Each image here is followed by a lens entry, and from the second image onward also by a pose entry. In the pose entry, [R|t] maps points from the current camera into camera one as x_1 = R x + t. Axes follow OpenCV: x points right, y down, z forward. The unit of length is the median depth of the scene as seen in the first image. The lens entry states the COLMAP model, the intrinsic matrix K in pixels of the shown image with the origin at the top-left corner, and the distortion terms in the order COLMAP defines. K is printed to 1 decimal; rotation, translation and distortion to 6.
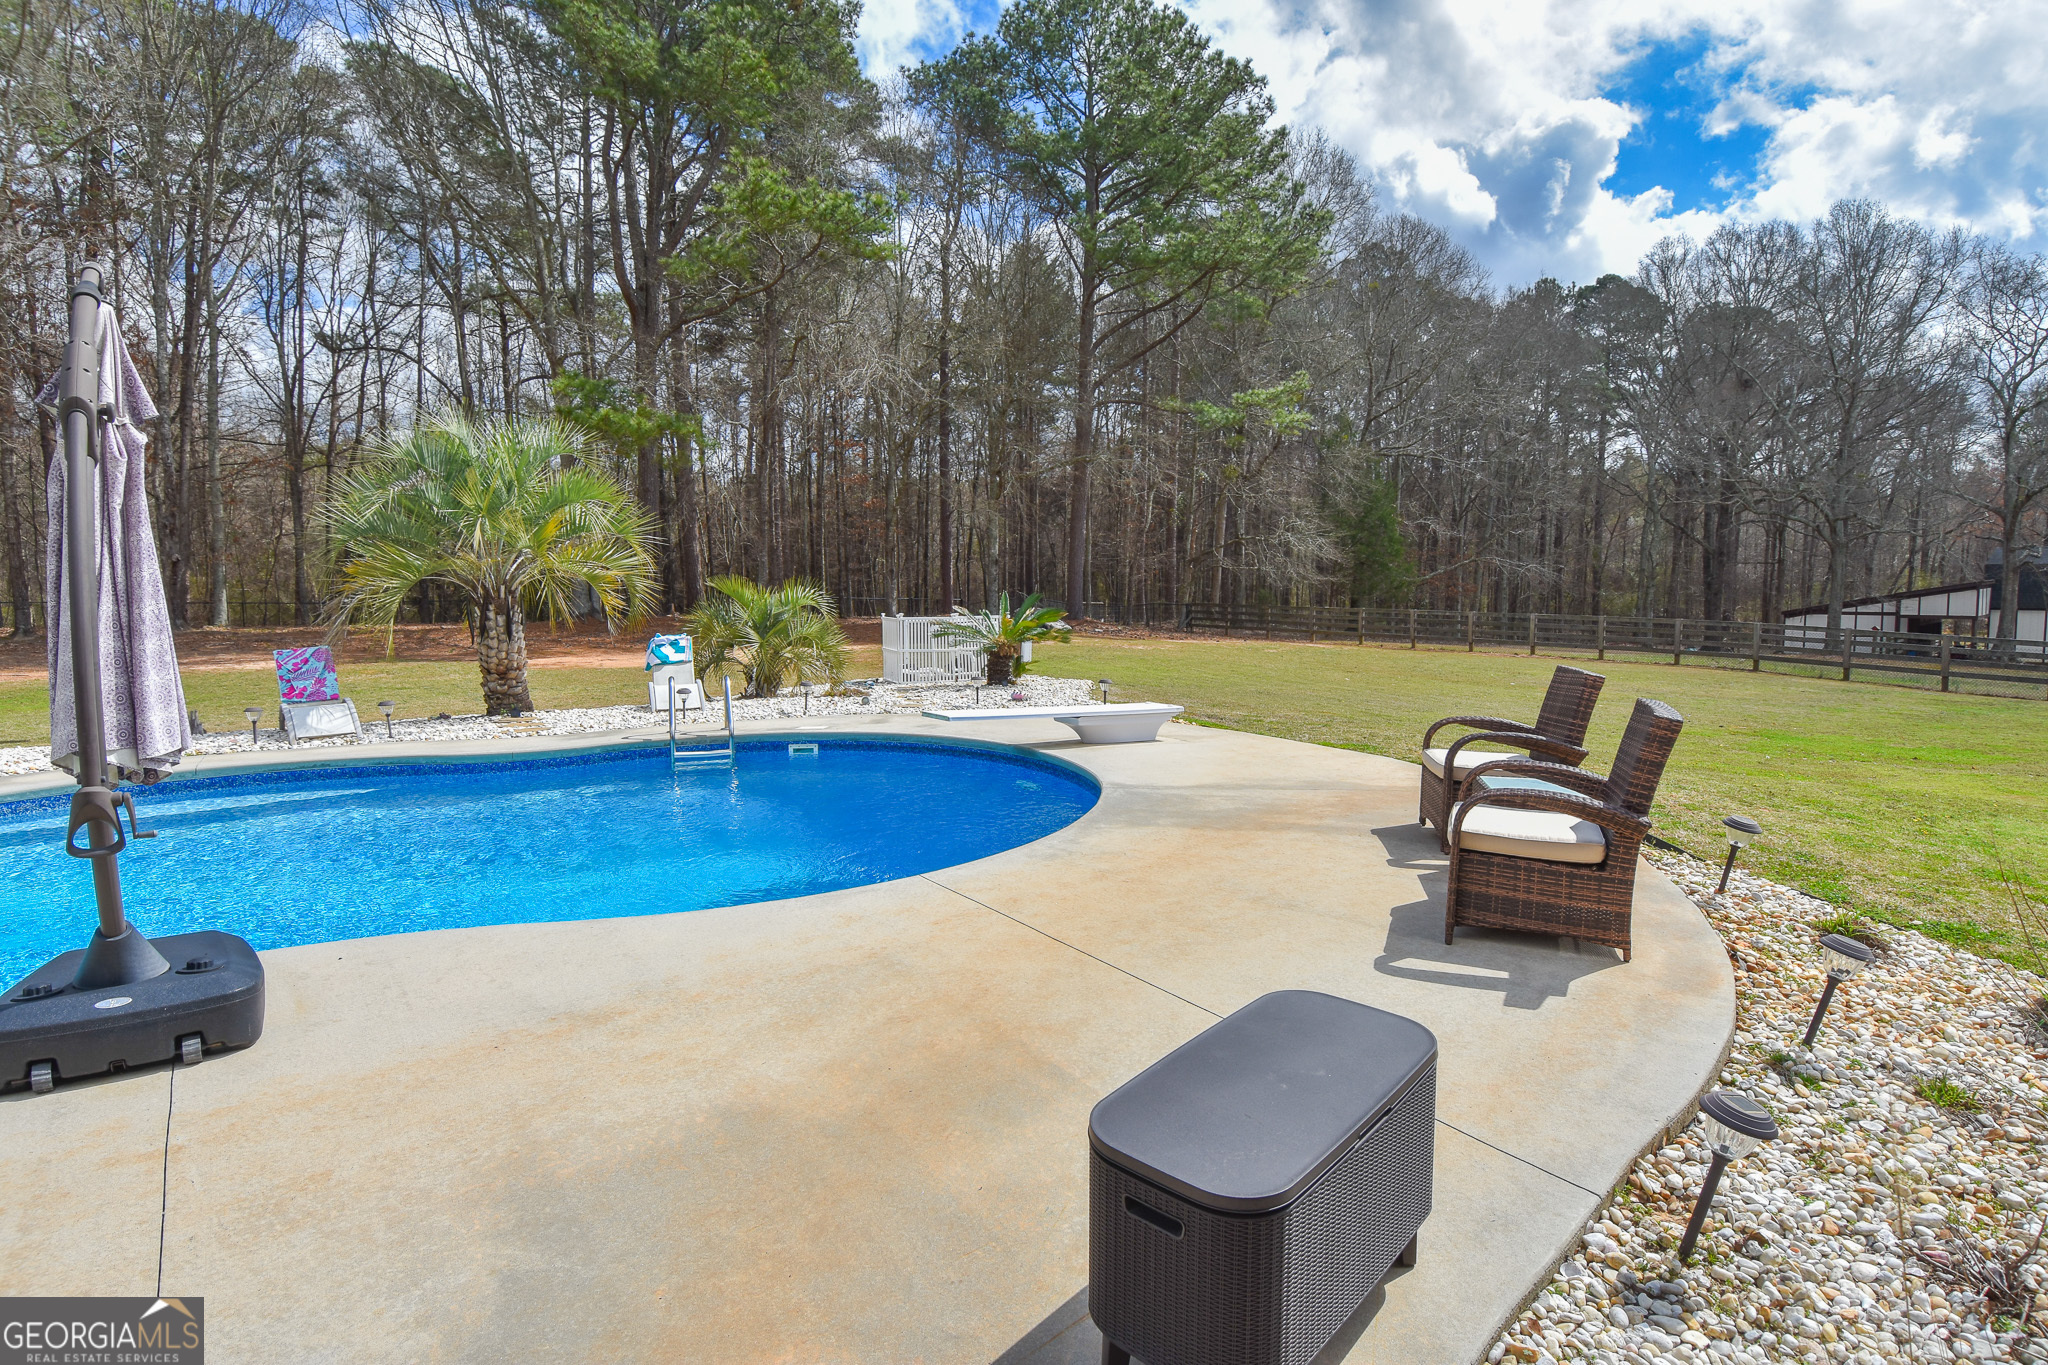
lens RADIAL K [[1064.5, 0, 1023.5], [0, 1064.5, 672.6], [0, 0, 1]] dist [0.051839, -0.057140]
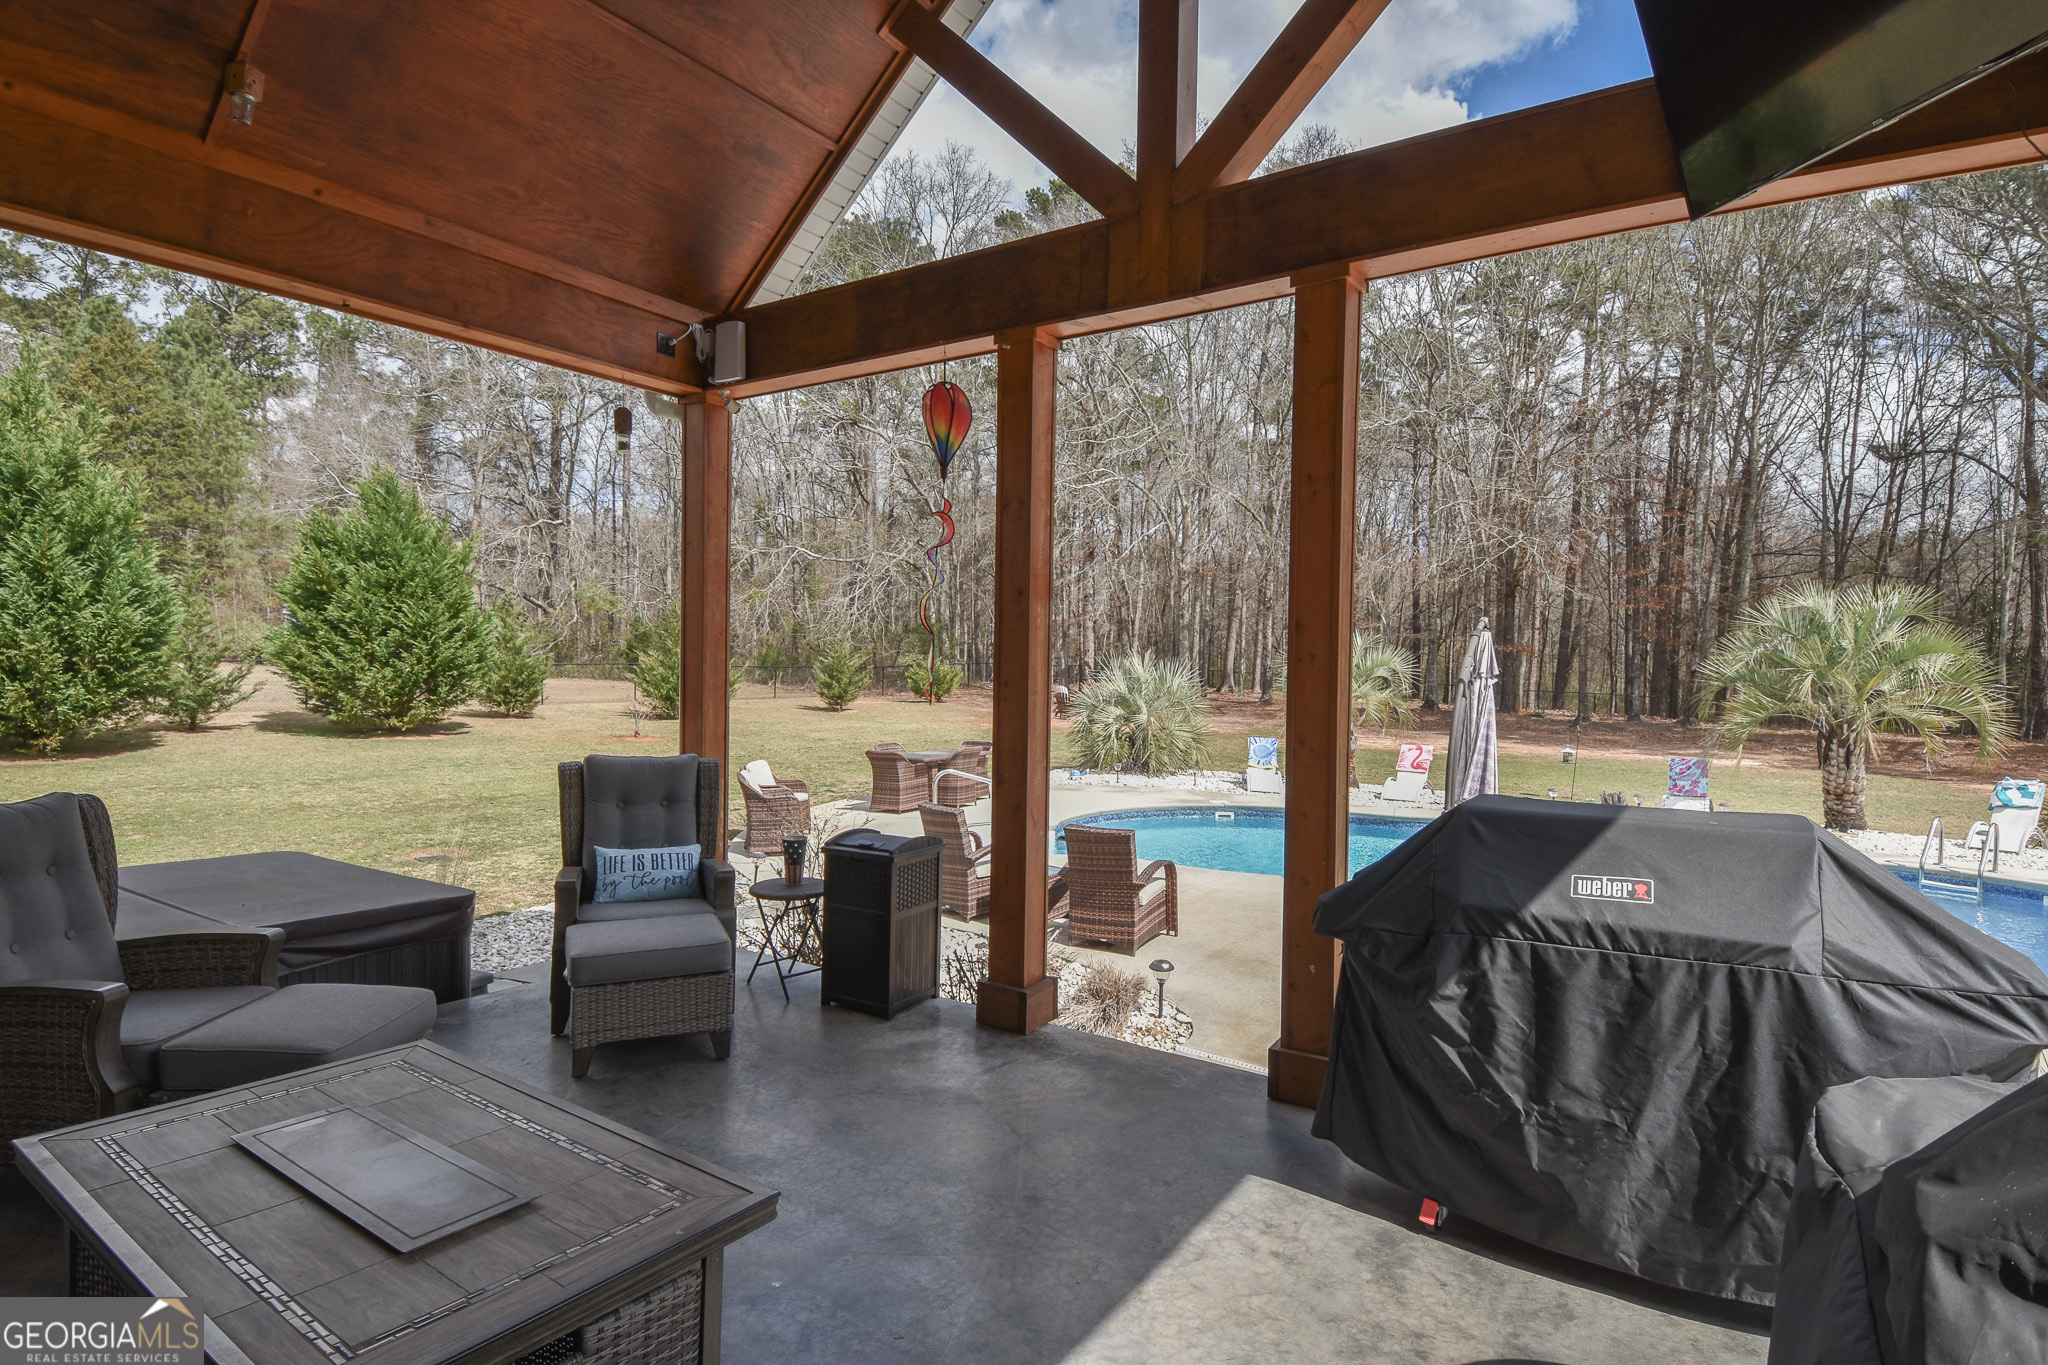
lens RADIAL K [[1064.5, 0, 1023.5], [0, 1064.5, 672.6], [0, 0, 1]] dist [0.051839, -0.057140]
pose [[0.298420, 0.030763, -0.953939, 0.335020], [-0.108268, 0.994120, -0.001810, -0.029466], [0.948274, 0.103821, 0.299996, -0.218910]]
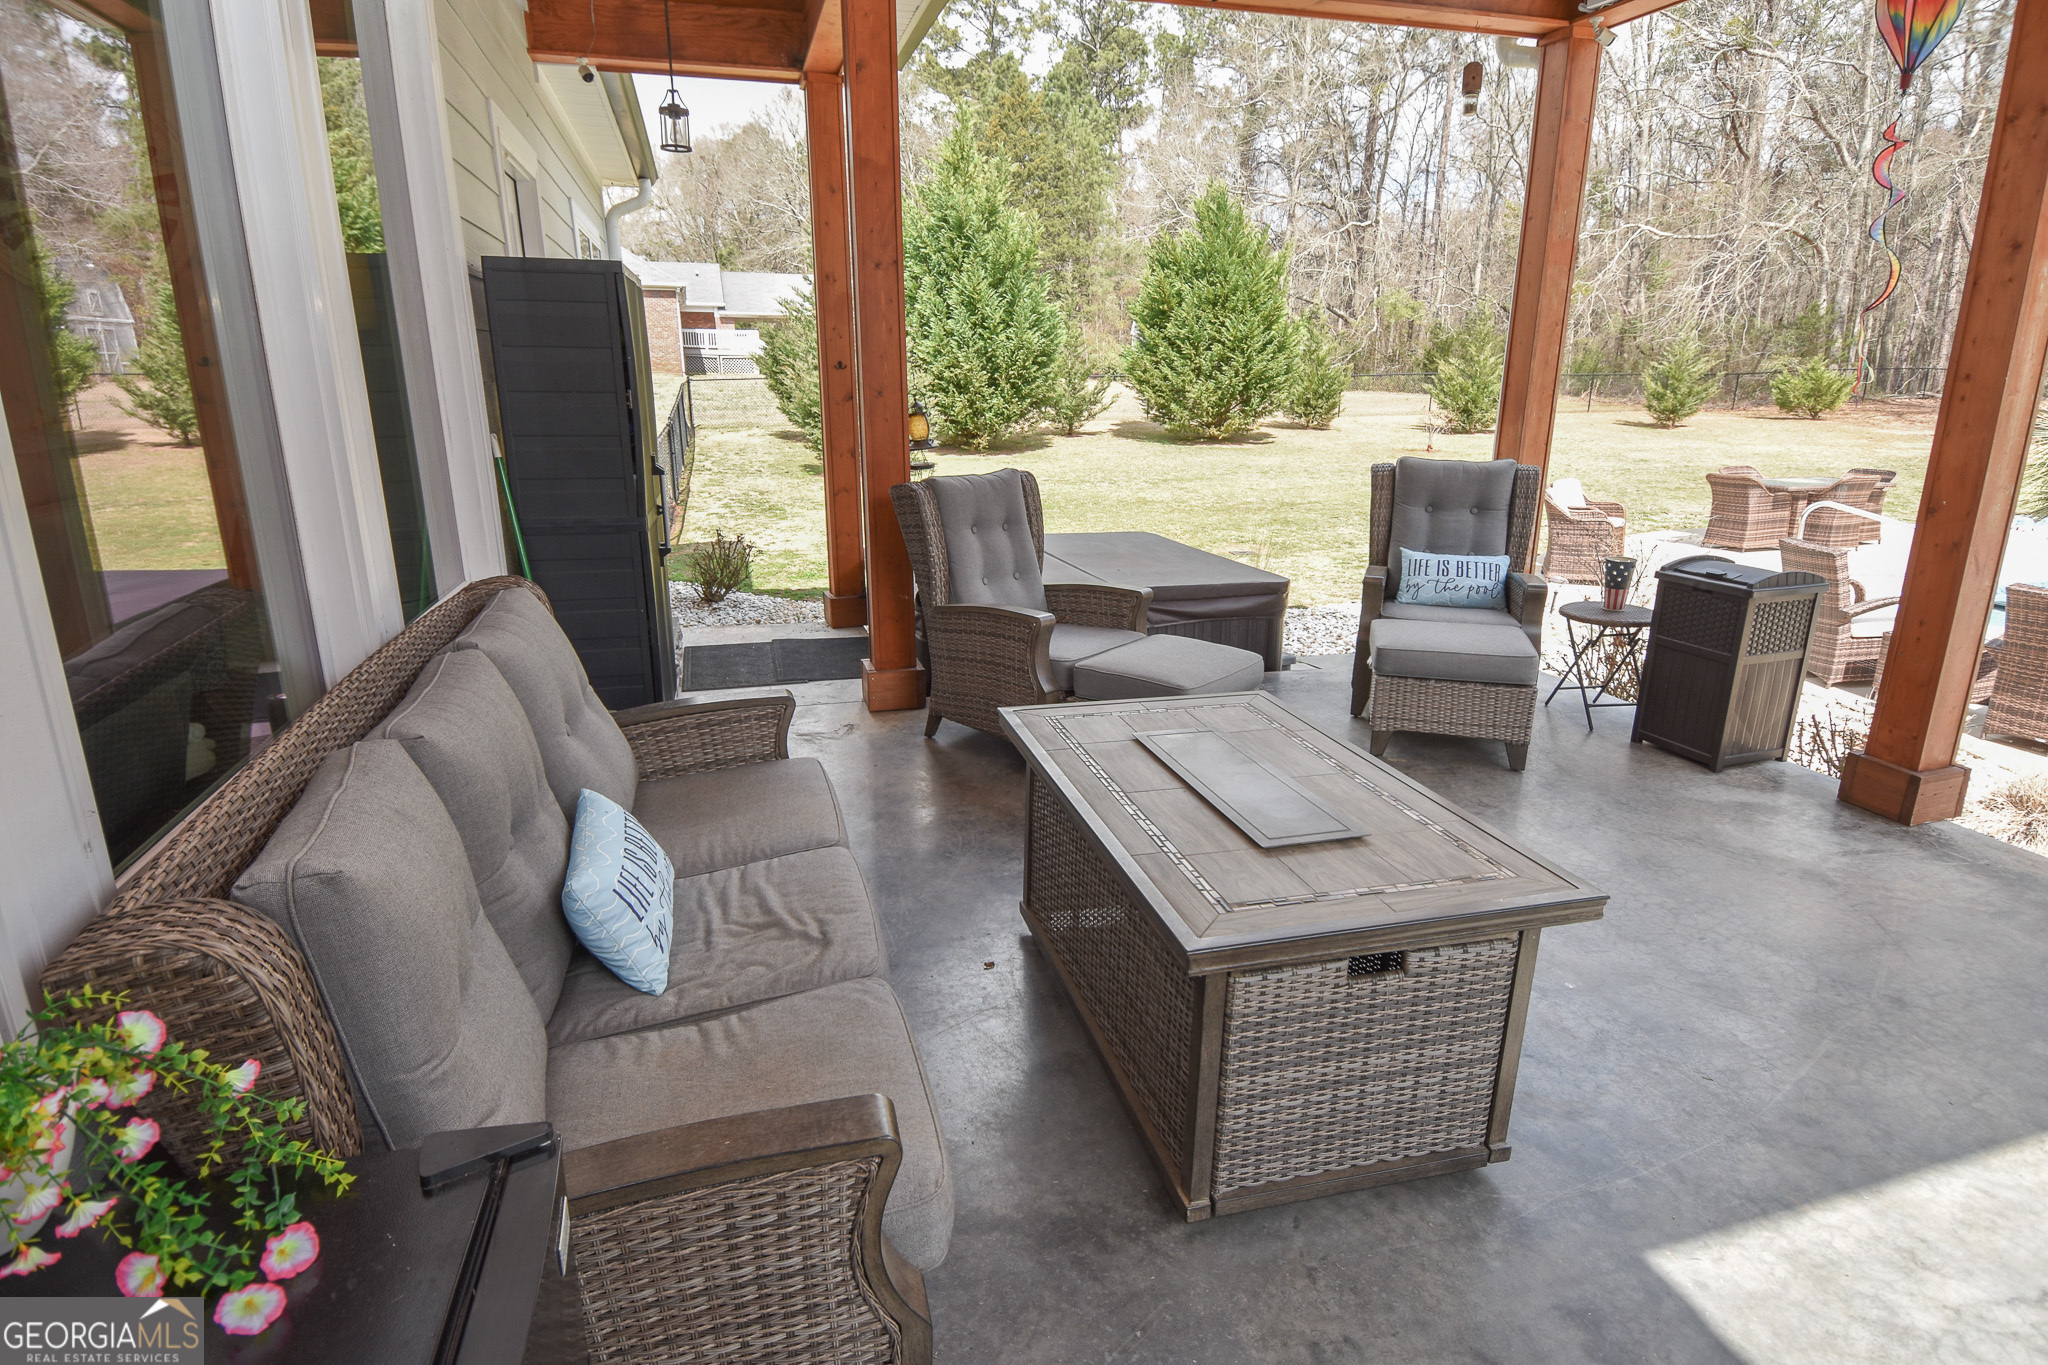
lens RADIAL K [[1066.0, 0, 1021.8], [0, 1066.0, 670.4], [0, 0, 1]] dist [0.059575, -0.063913]
pose [[-0.383639, 0.265874, -0.884382, 0.335882], [-0.078536, 0.944797, 0.318105, -0.023929], [0.920138, 0.191493, -0.341580, -0.226720]]
